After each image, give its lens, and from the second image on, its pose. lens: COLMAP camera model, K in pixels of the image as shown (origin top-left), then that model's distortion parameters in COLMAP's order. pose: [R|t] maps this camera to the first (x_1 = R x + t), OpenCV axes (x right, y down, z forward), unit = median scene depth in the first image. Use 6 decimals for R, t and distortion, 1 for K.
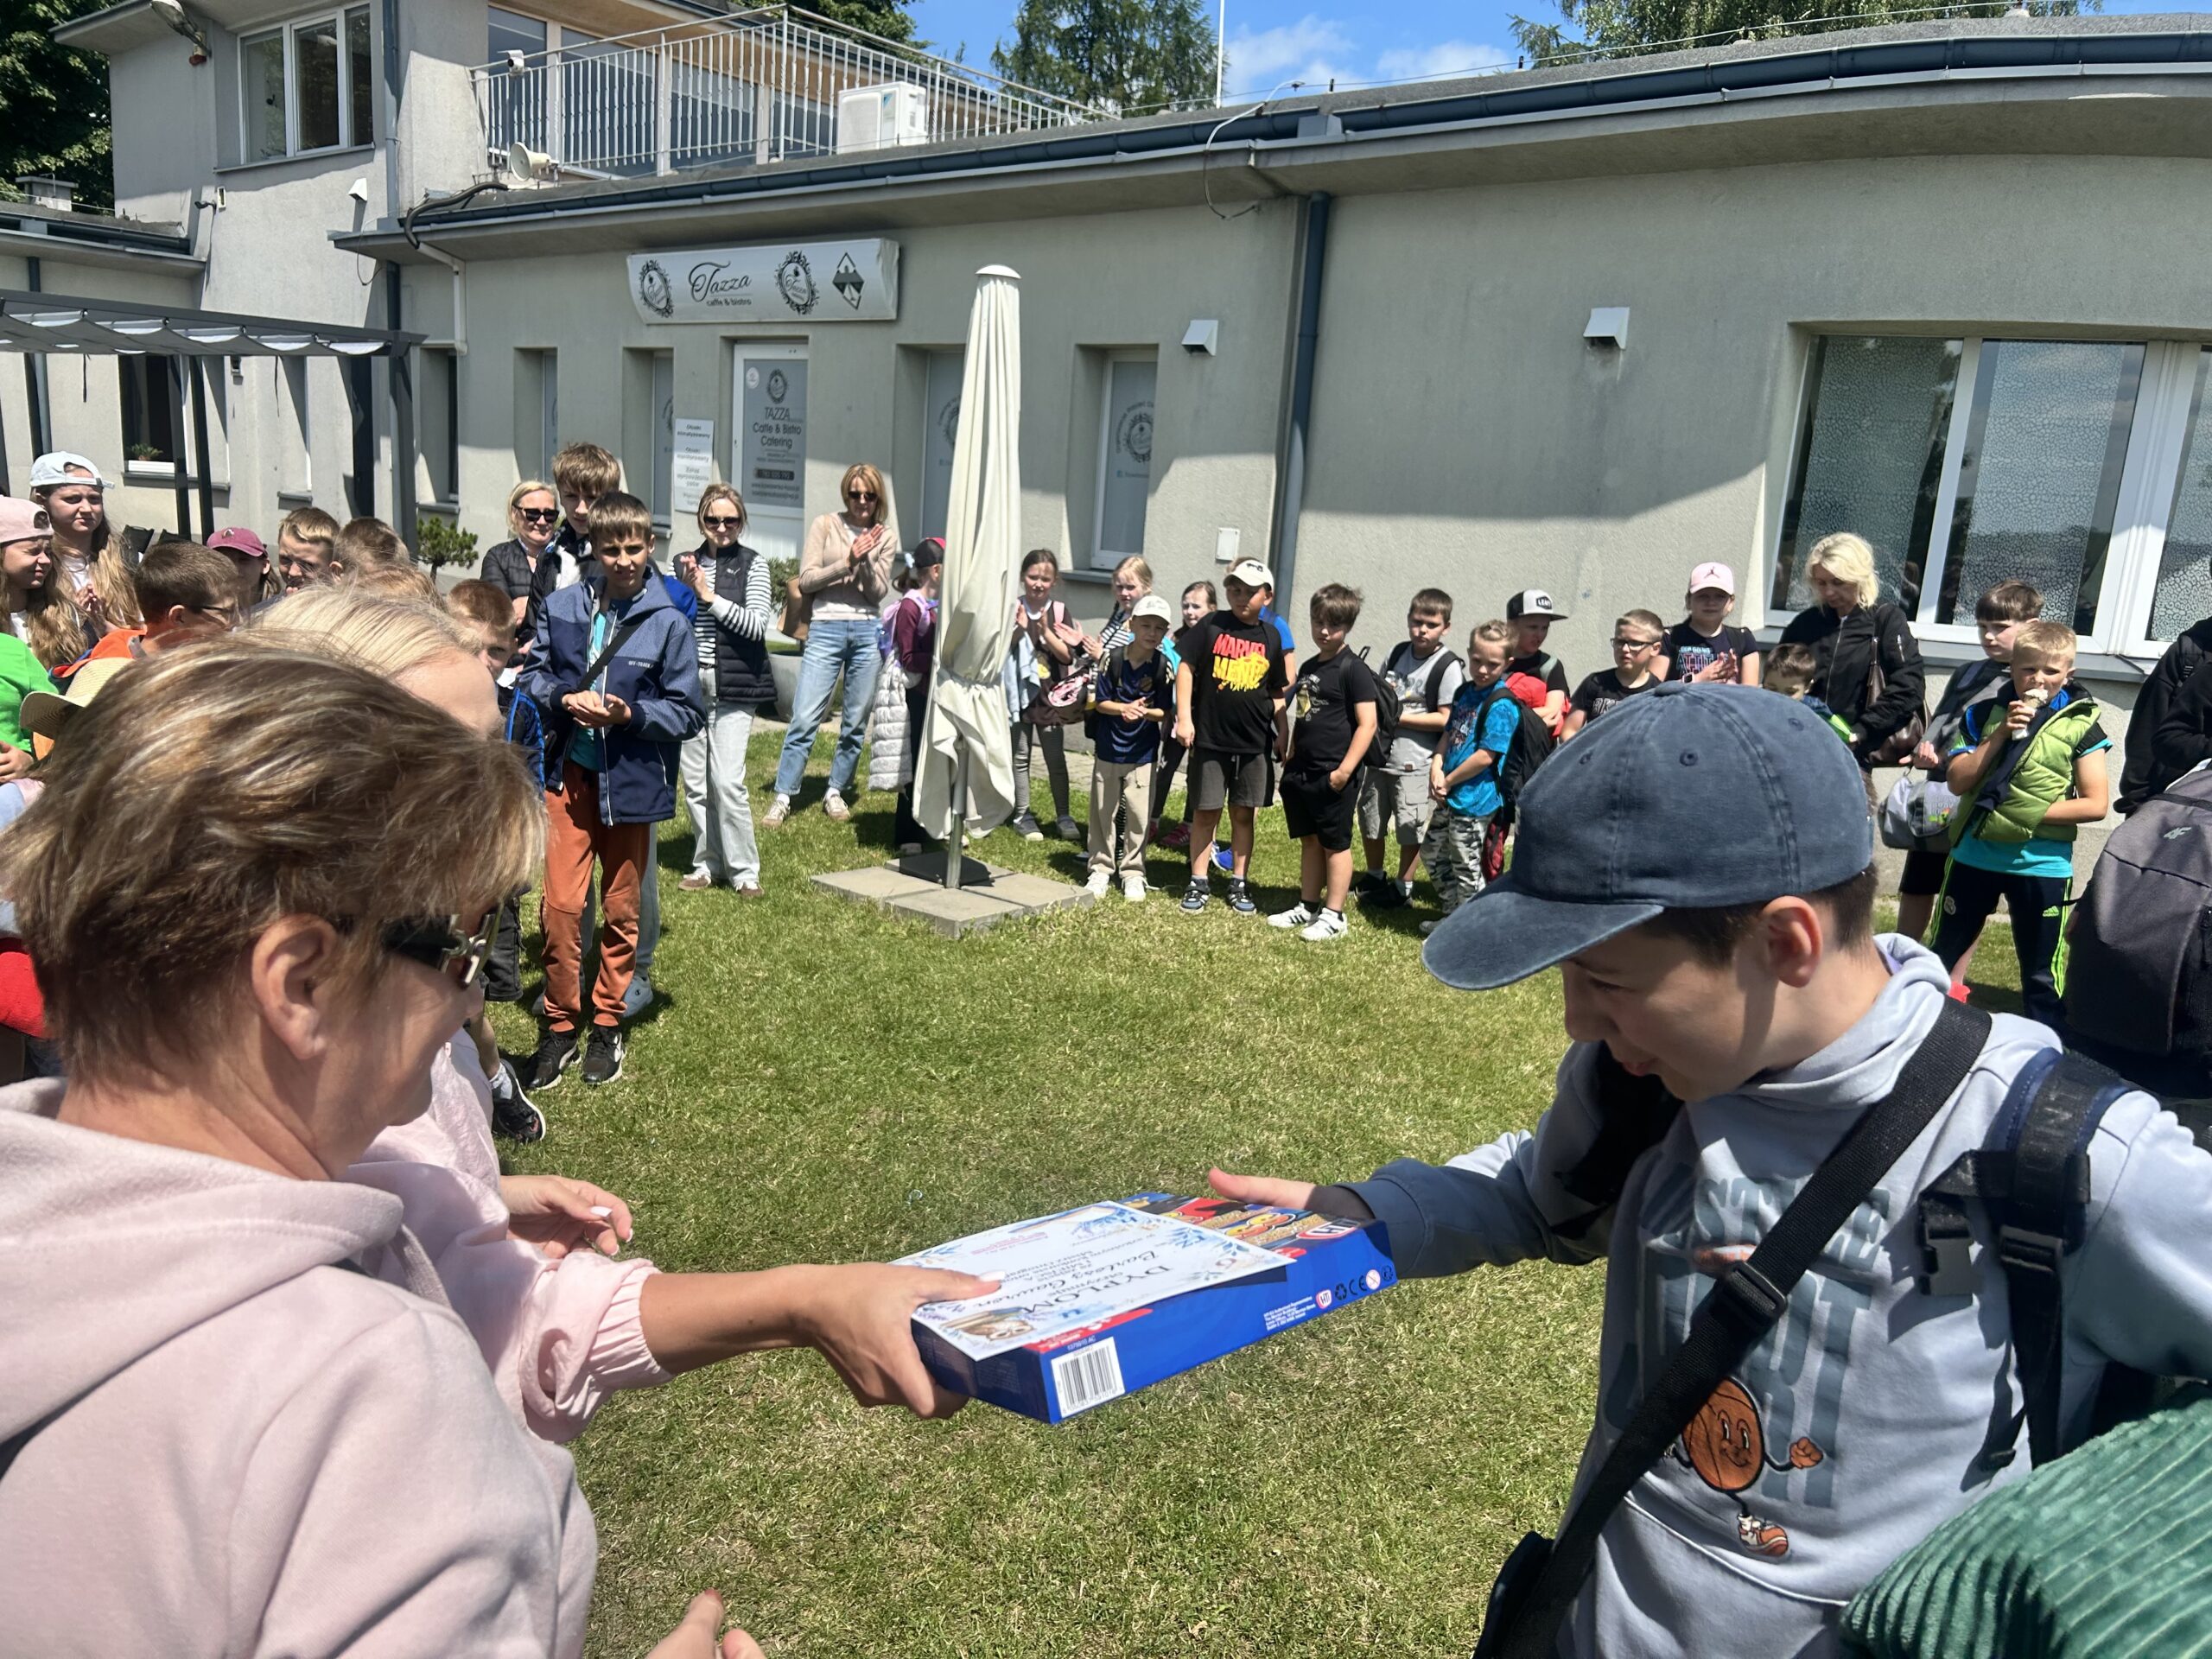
lens RADIAL K [[1659.6, 0, 1091.3], [0, 1659.6, 839.7], [0, 0, 1]] dist [0.126874, -0.276335]
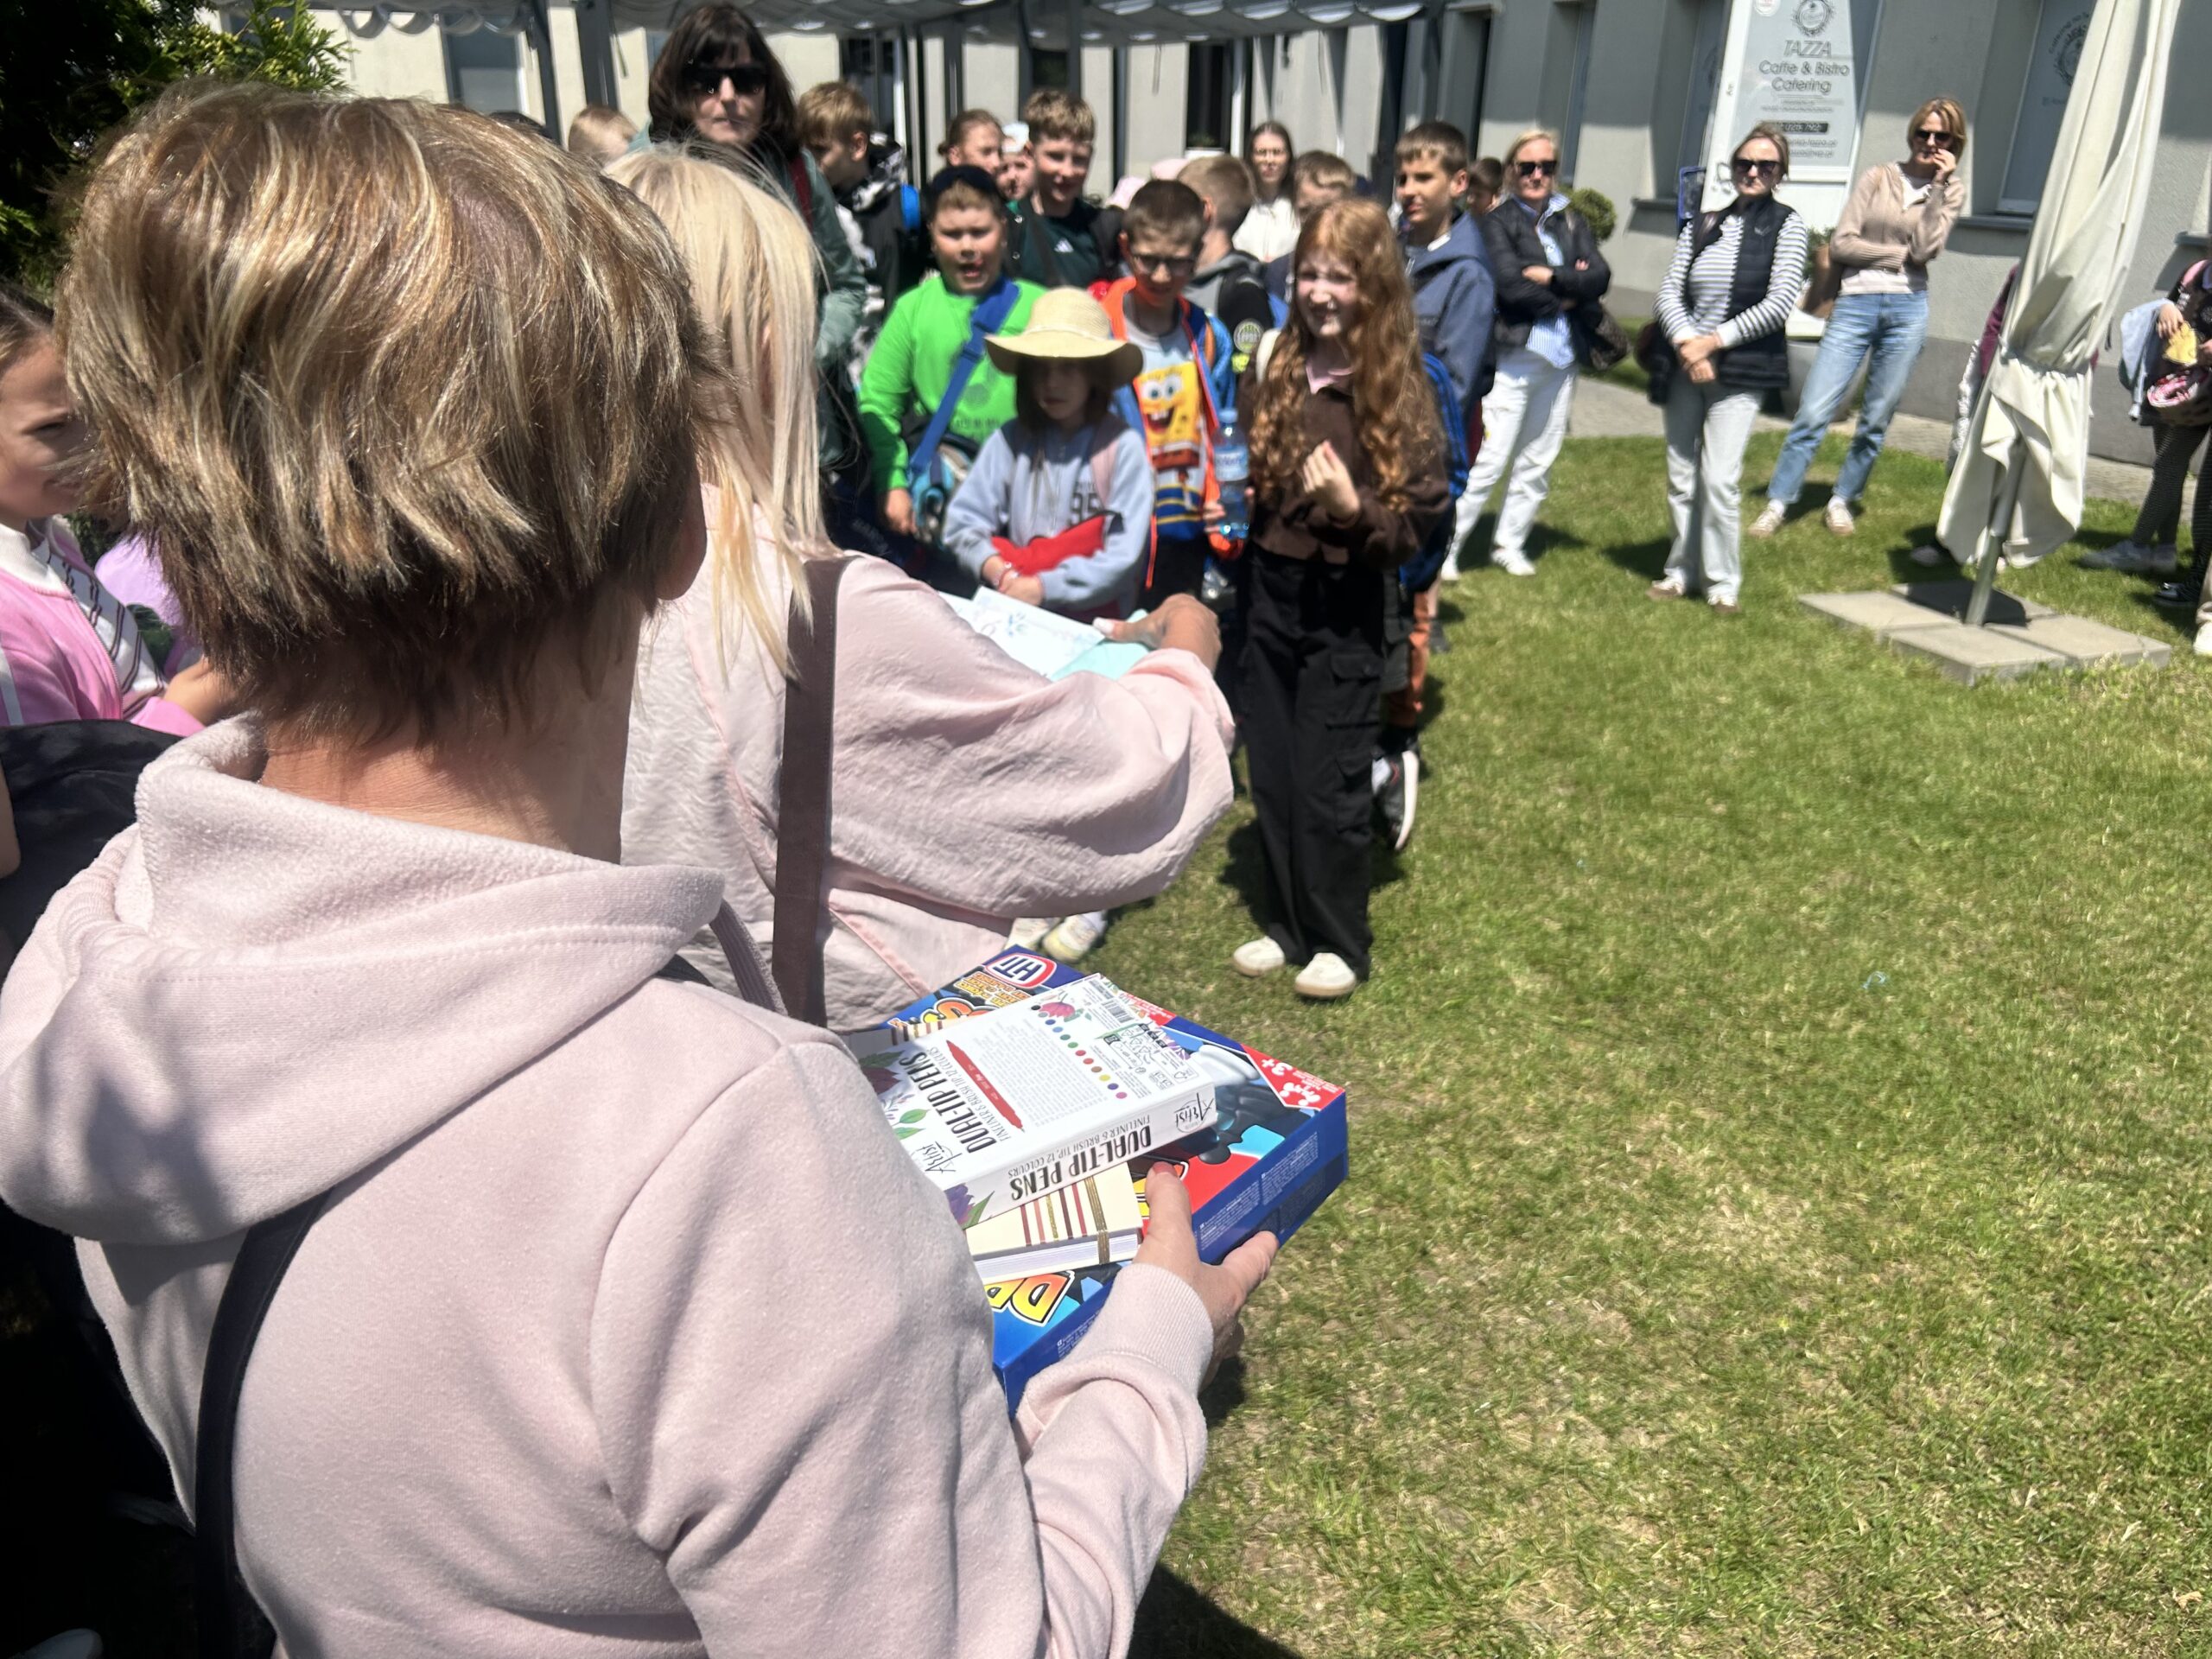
lens RADIAL K [[1655.9, 0, 1131.2], [0, 1655.9, 861.7], [0, 0, 1]] dist [0.017530, -0.016364]
pose [[0.853354, 0.167673, -0.493633, -0.013213], [-0.074128, 0.976272, 0.203464, 0.006694], [0.516036, -0.137035, 0.845535, 0.060774]]
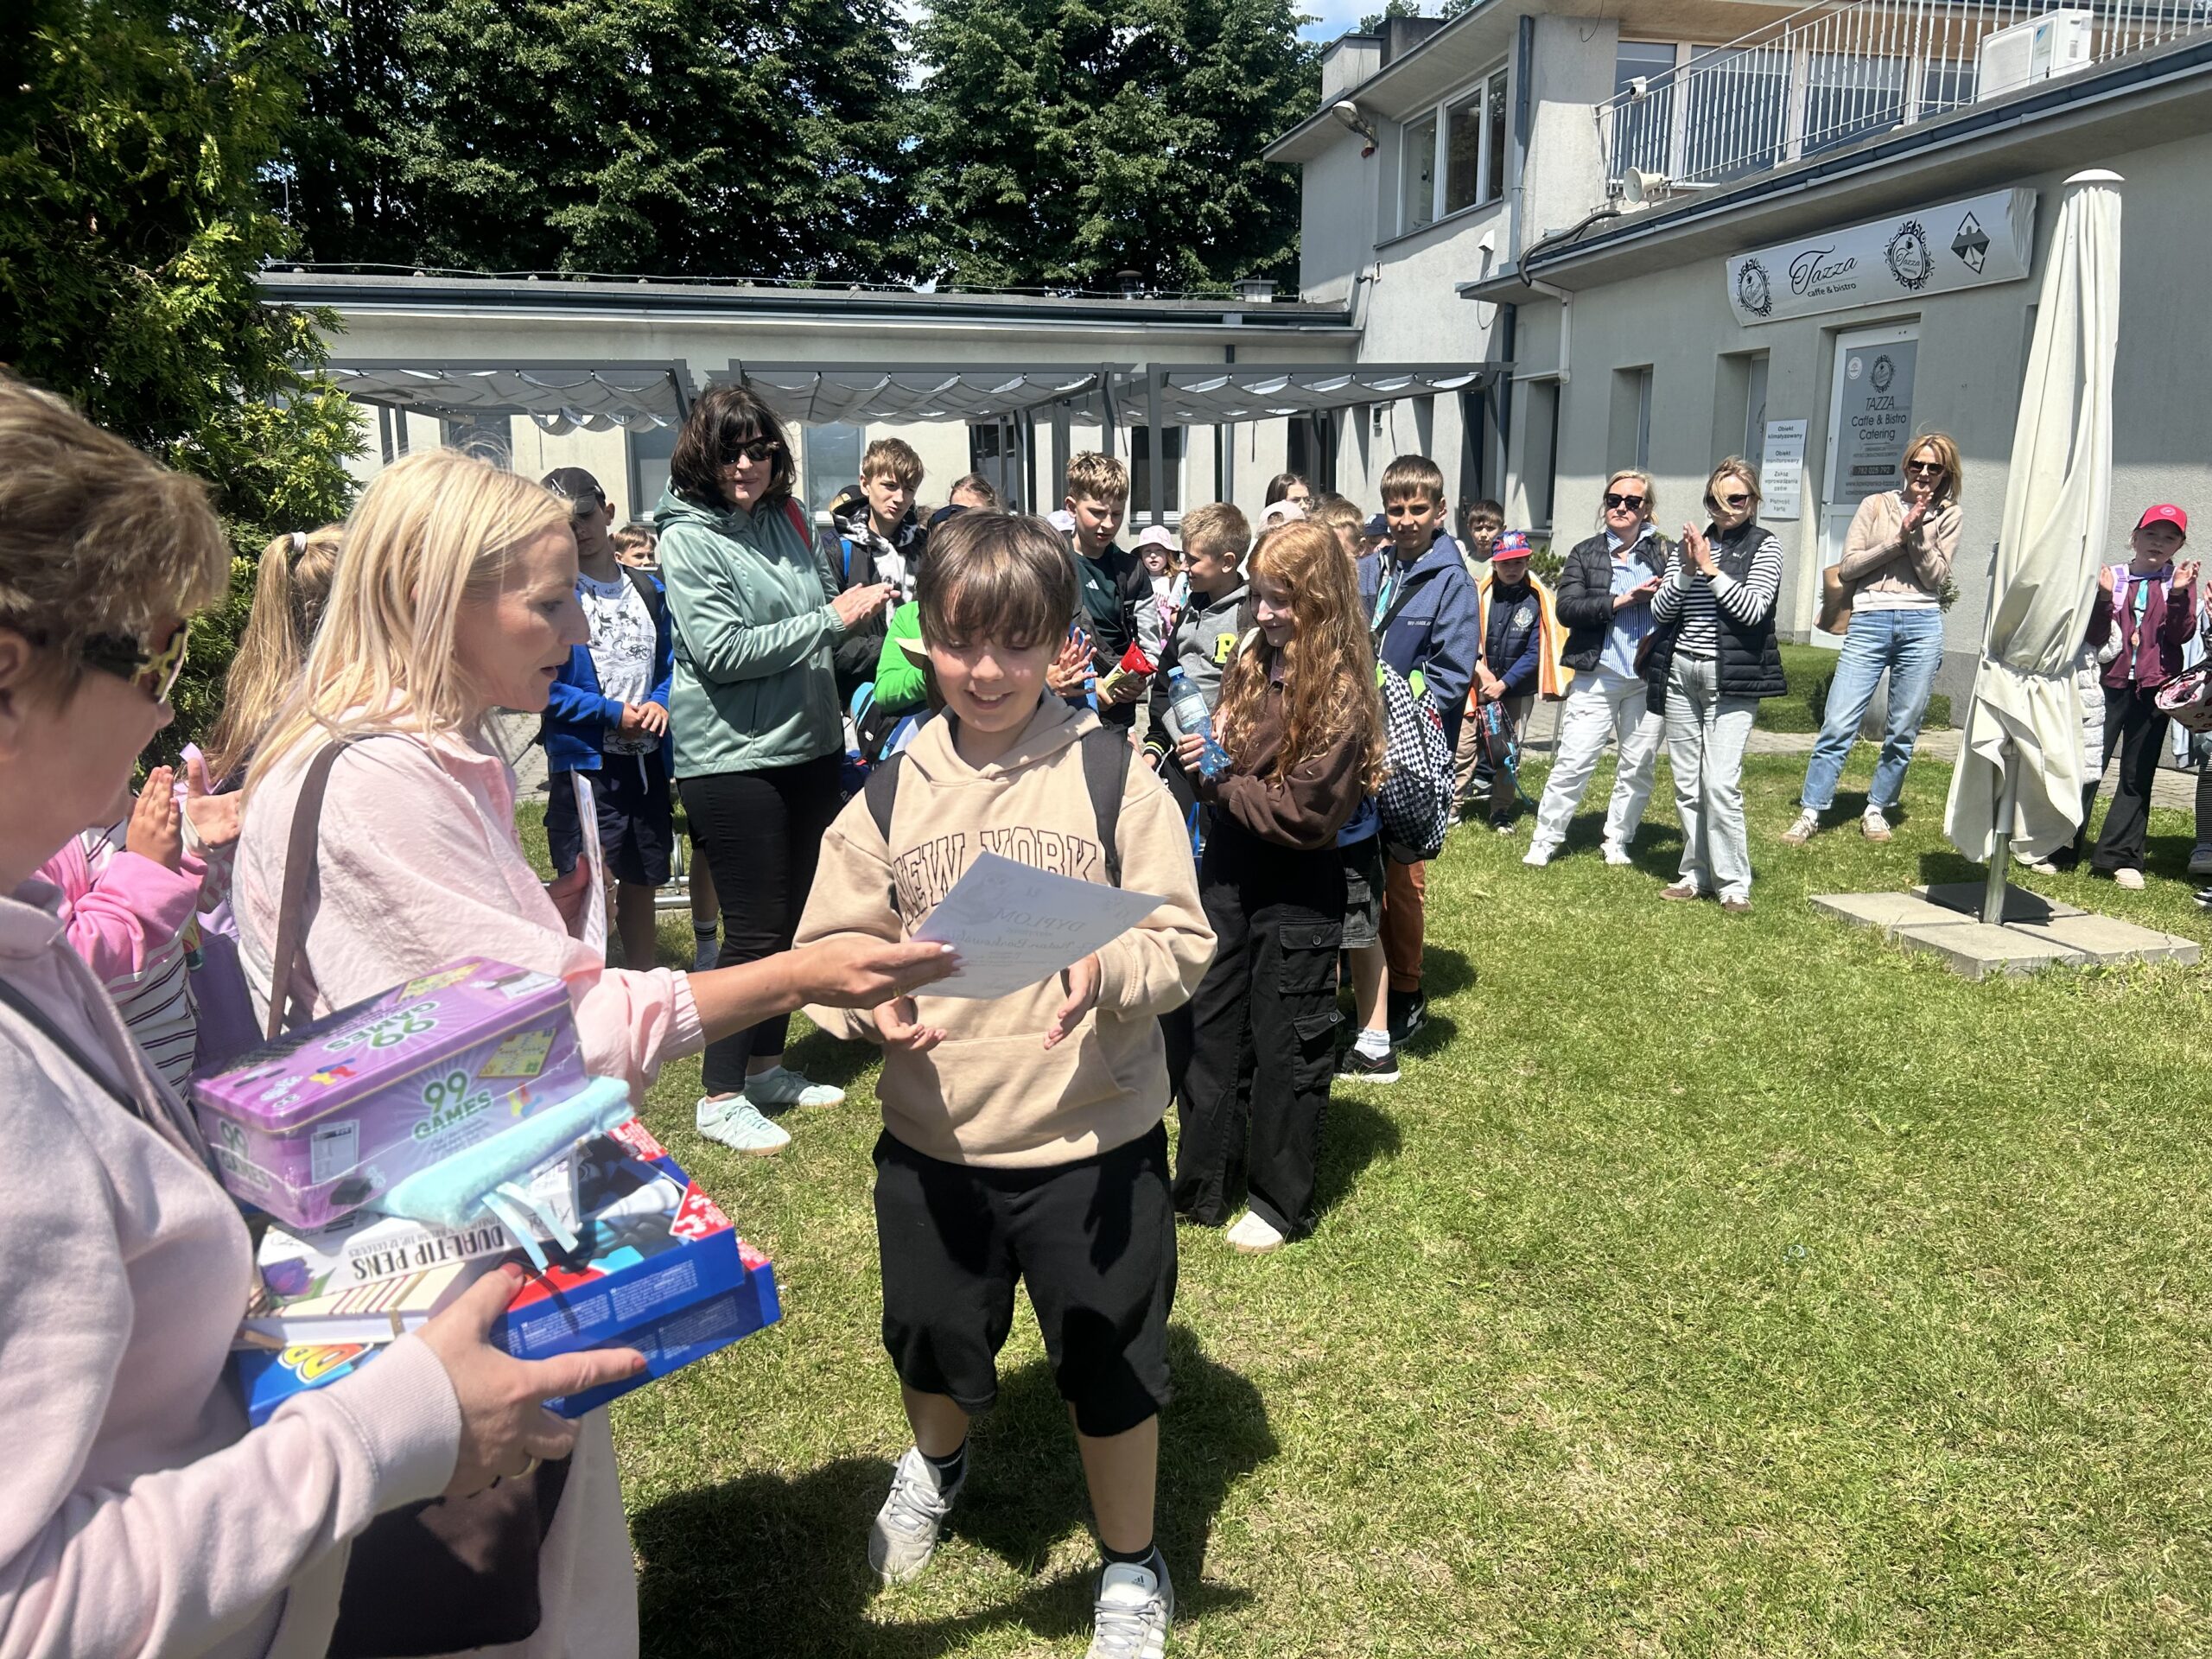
lens RADIAL K [[1664.2, 0, 1106.0], [0, 1664.2, 829.5], [0, 0, 1]] dist [0.003128, -0.002619]
pose [[0.790348, 0.051666, -0.610476, 0.073930], [-0.071243, 0.997428, -0.007819, 0.021048], [0.608502, 0.049672, 0.791997, 0.075955]]
